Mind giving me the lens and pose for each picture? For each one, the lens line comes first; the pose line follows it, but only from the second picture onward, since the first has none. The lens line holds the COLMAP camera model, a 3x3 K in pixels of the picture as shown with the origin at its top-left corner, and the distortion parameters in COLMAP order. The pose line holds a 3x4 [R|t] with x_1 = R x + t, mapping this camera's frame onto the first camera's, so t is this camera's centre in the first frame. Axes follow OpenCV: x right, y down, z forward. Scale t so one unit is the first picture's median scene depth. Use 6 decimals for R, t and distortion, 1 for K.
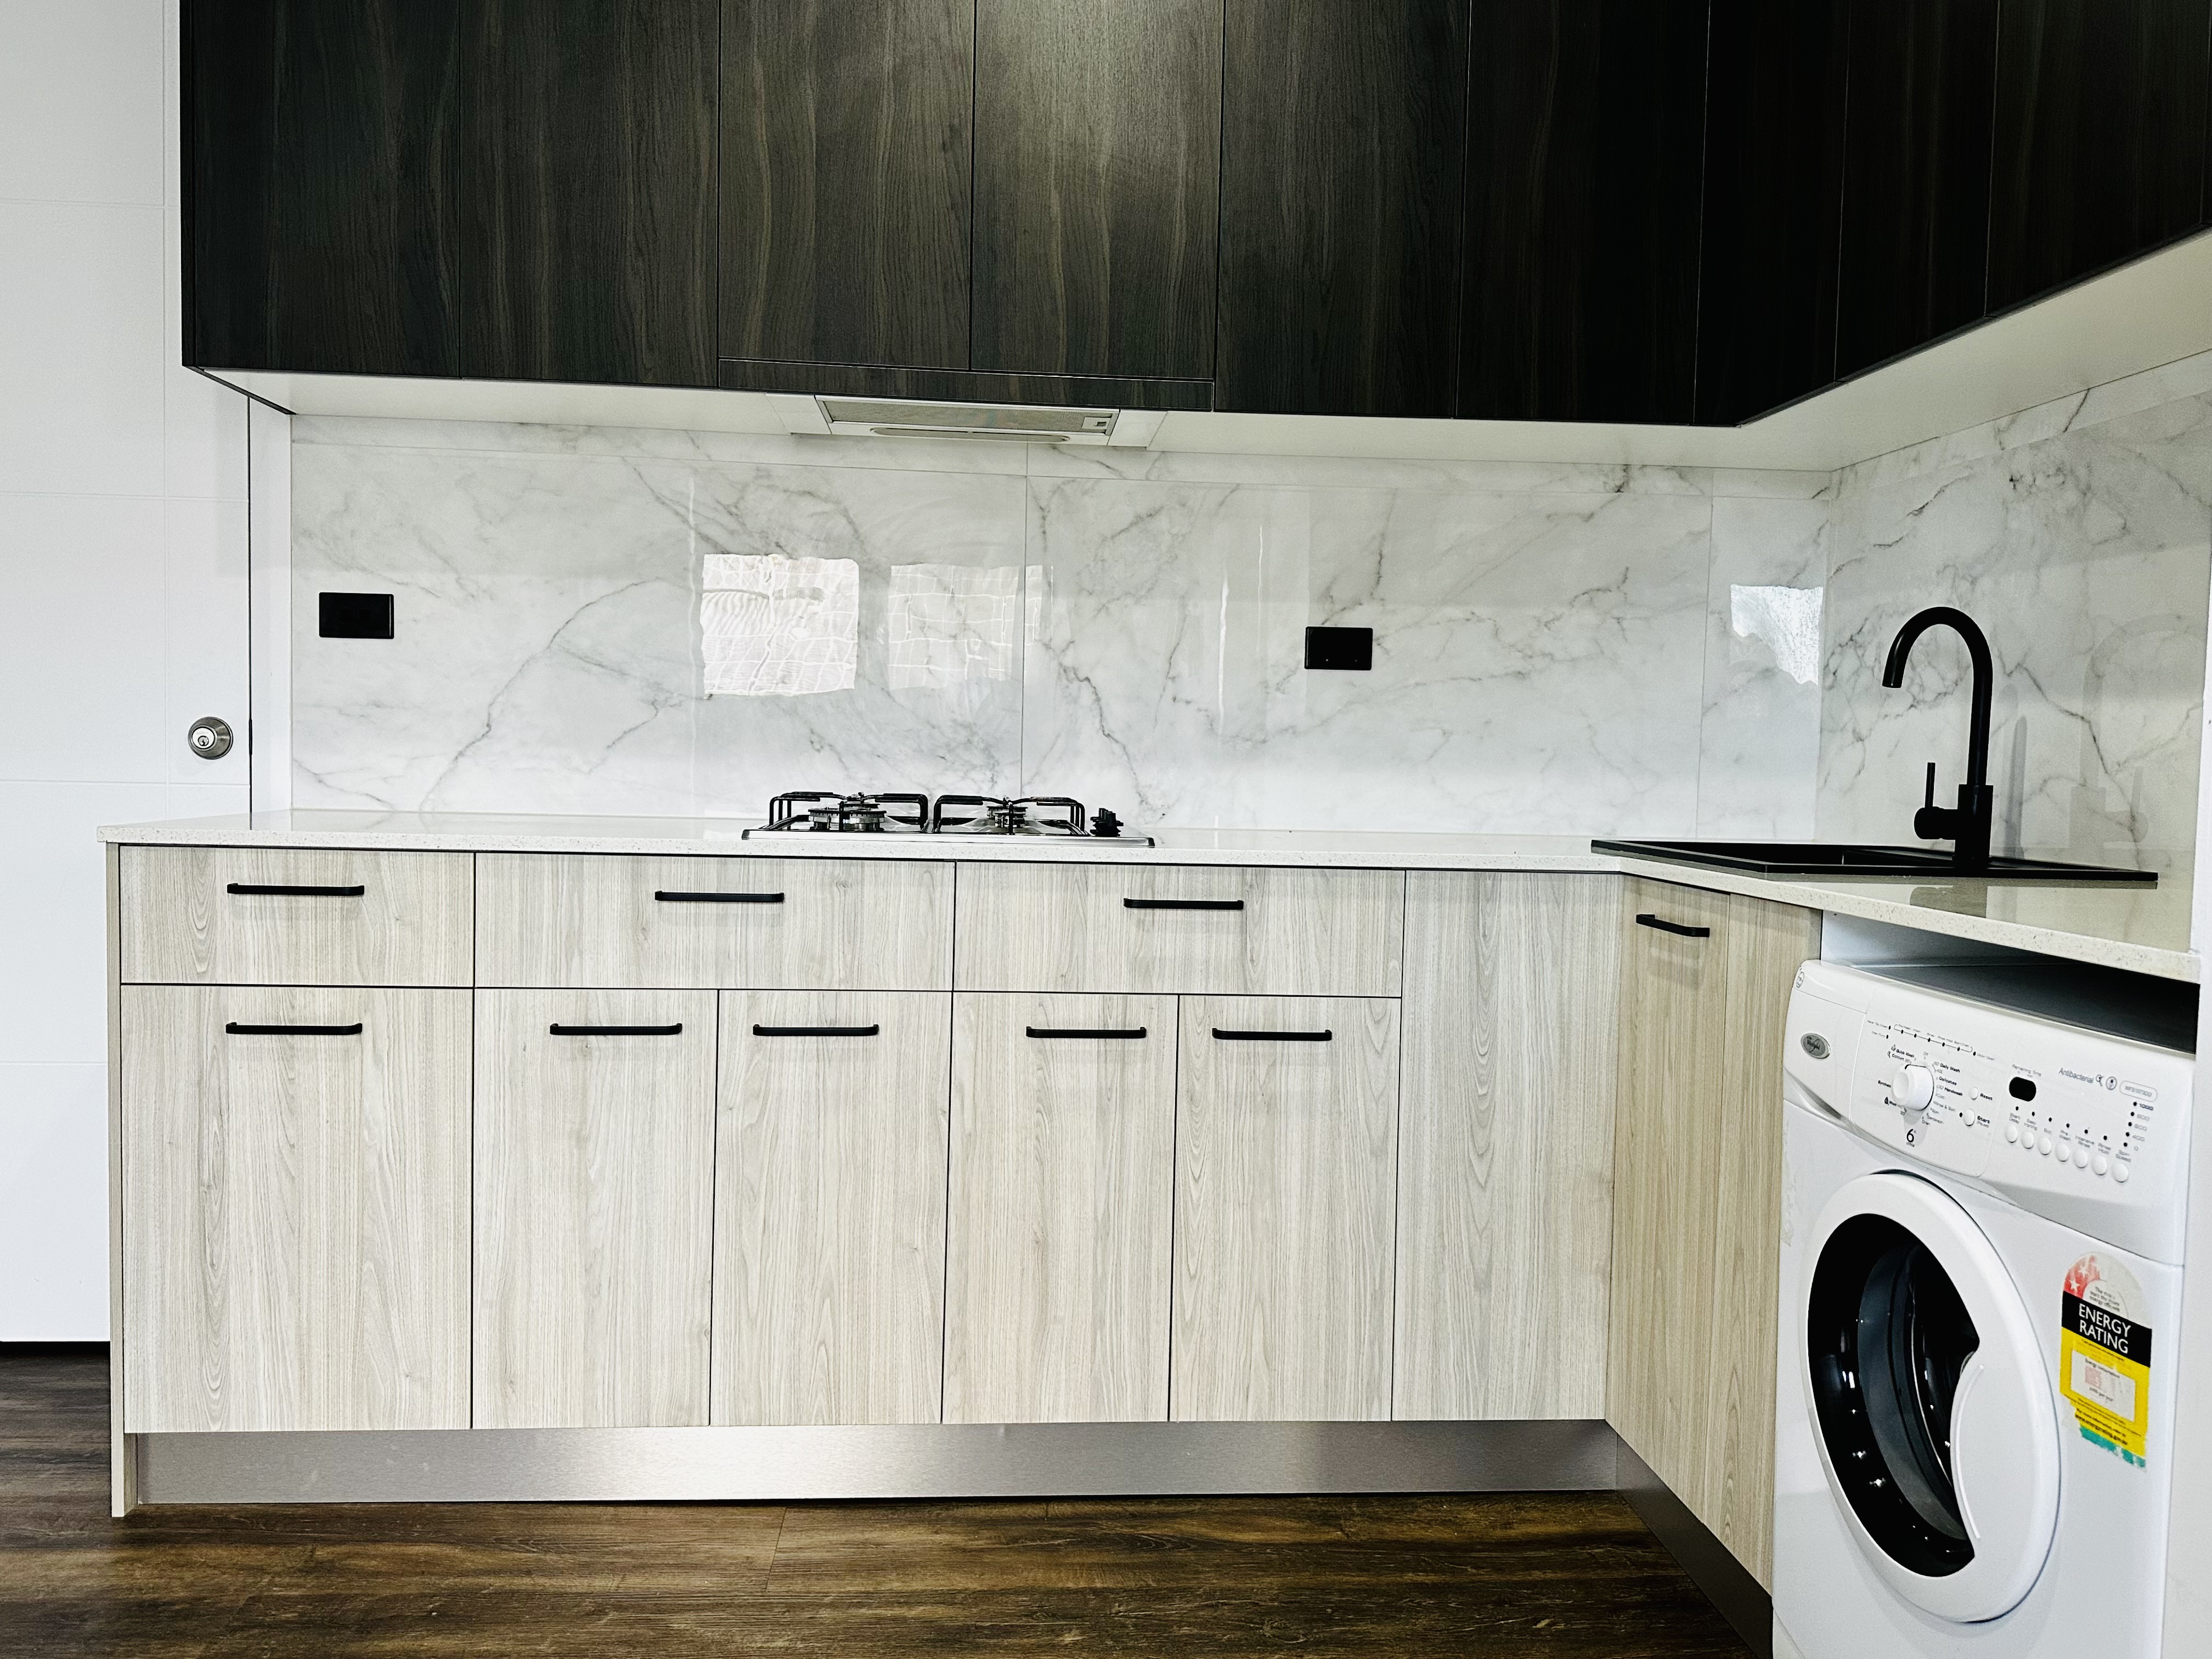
lens RADIAL K [[1622.9, 0, 1106.0], [0, 1622.9, 829.5], [0, 0, 1]] dist [0.171681, -0.264991]
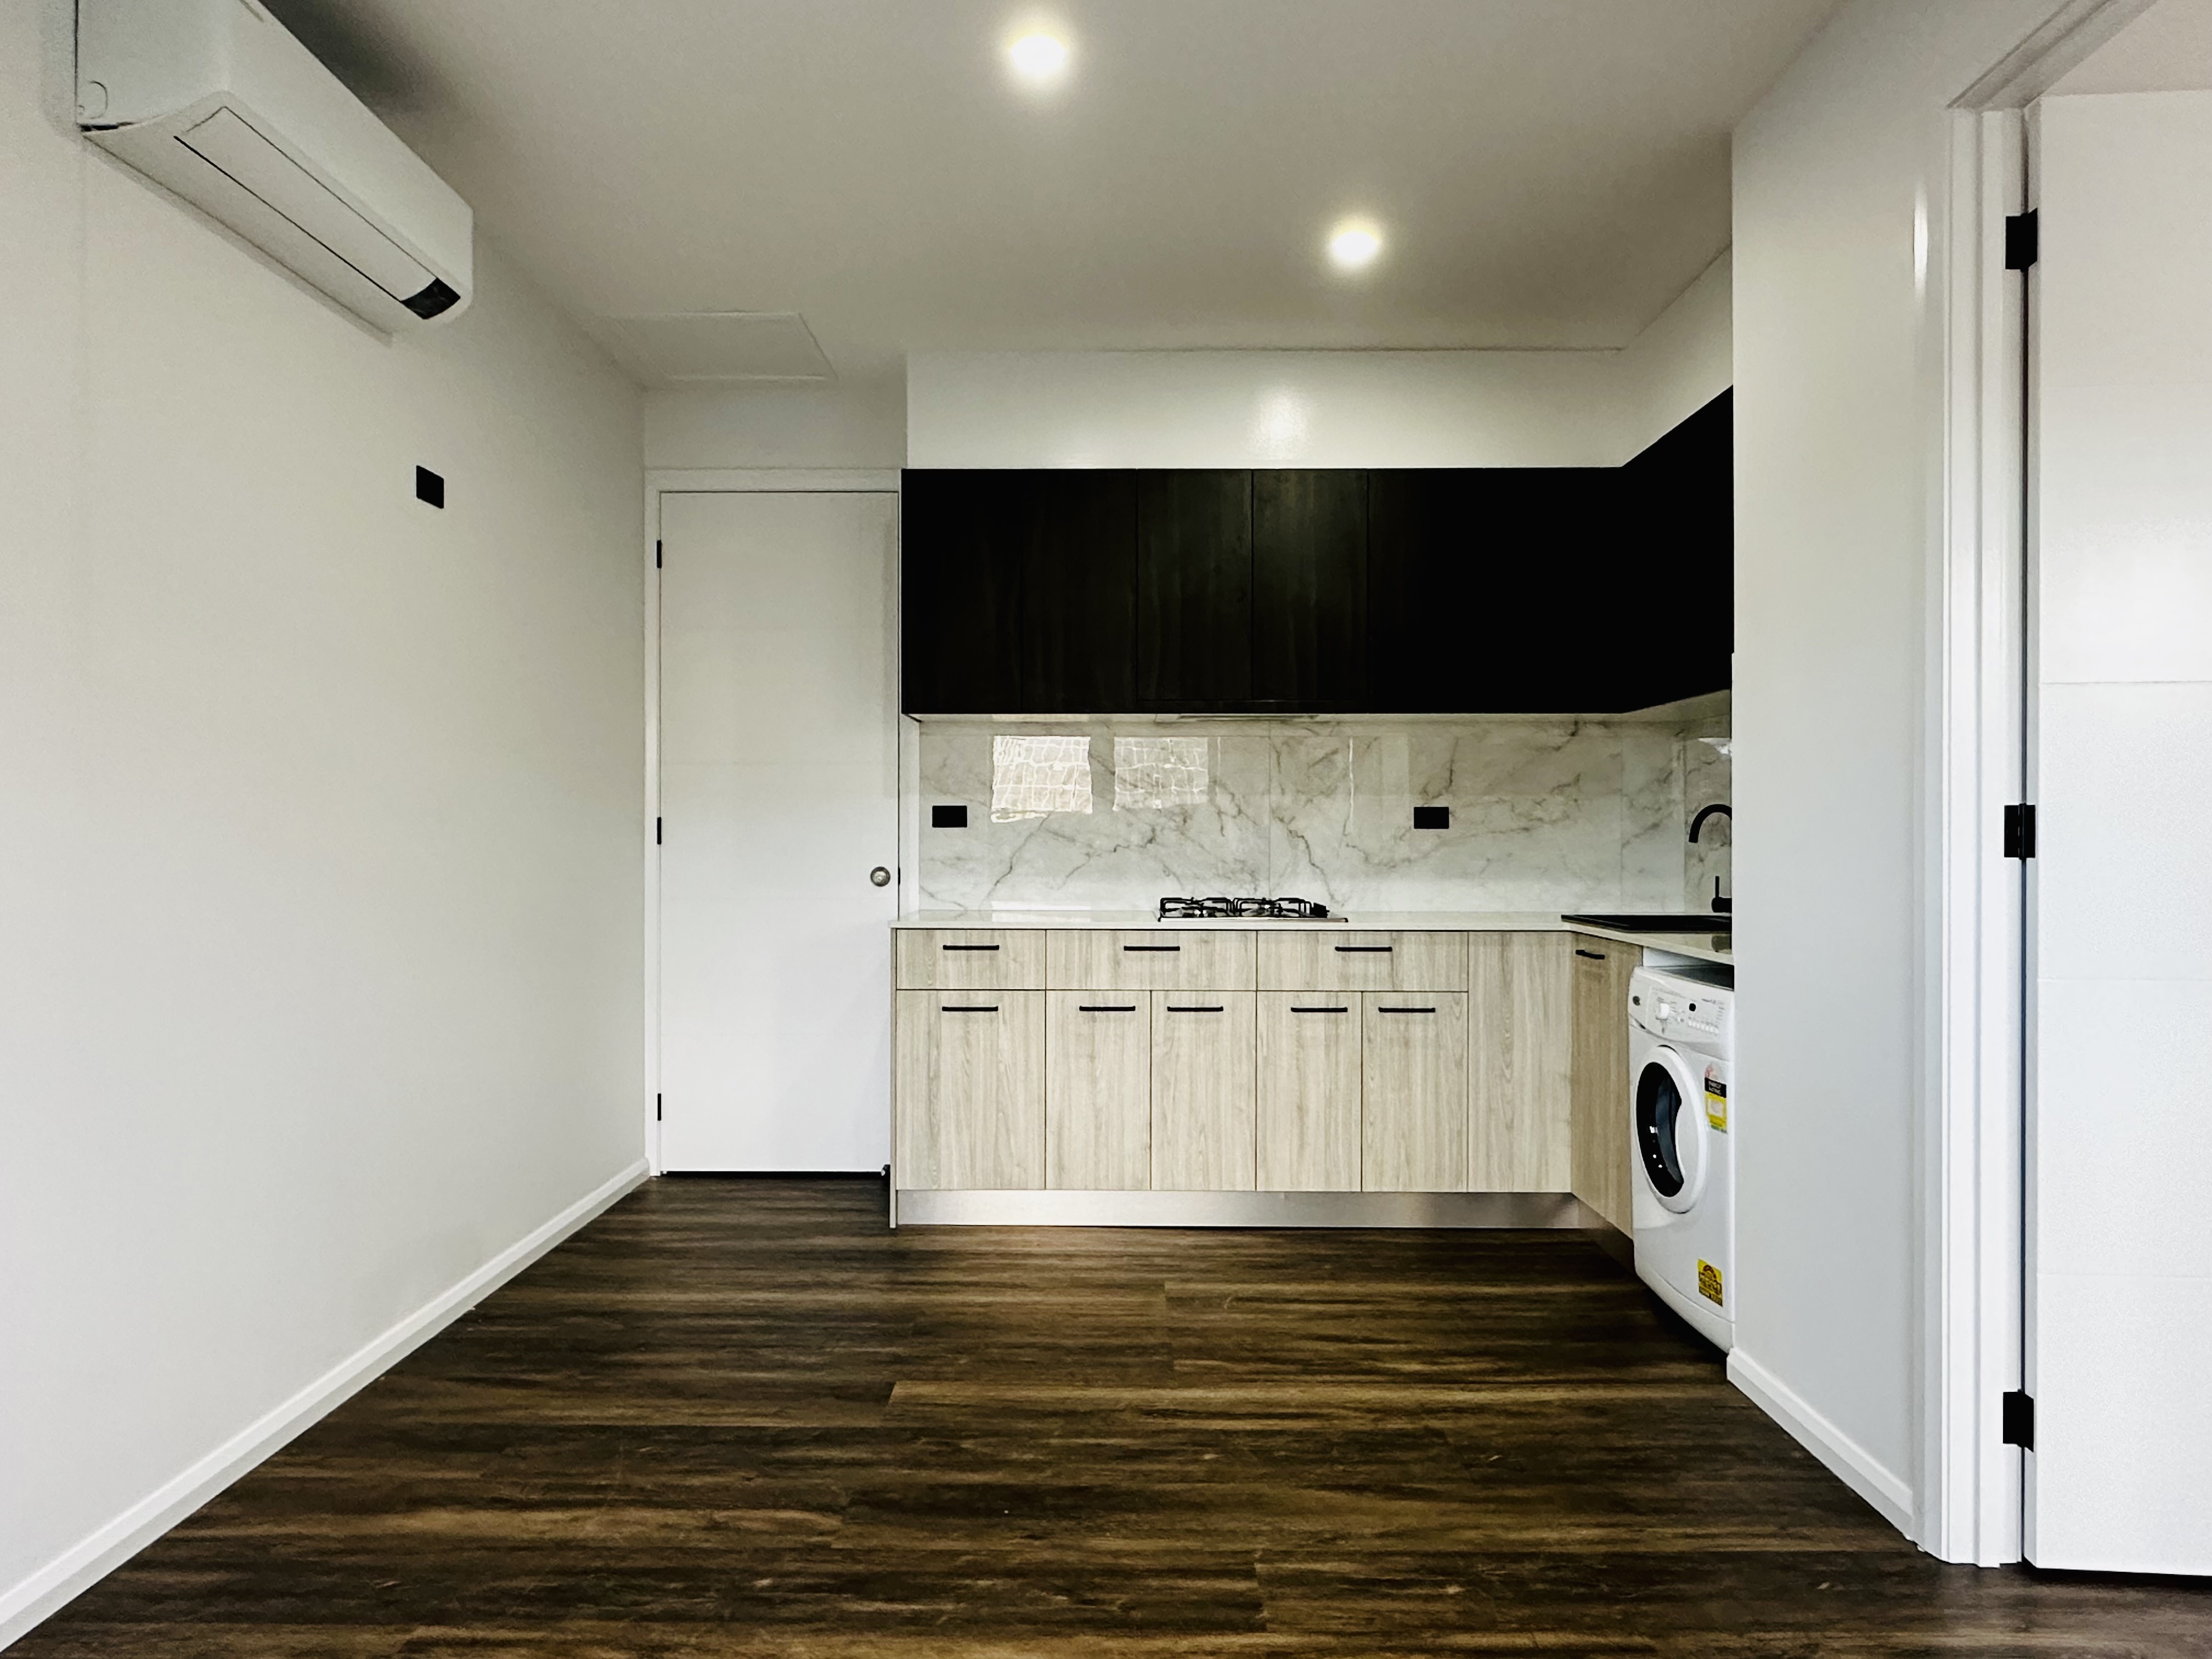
lens RADIAL K [[1373.9, 0, 1106.0], [0, 1373.9, 829.5], [0, 0, 1]] dist [0.000808, 0.000377]
pose [[0.996269, -0.021677, -0.083530, -0.134260], [0.017260, 0.998433, -0.053237, -0.020626], [0.084554, 0.051597, 0.995082, -0.829117]]
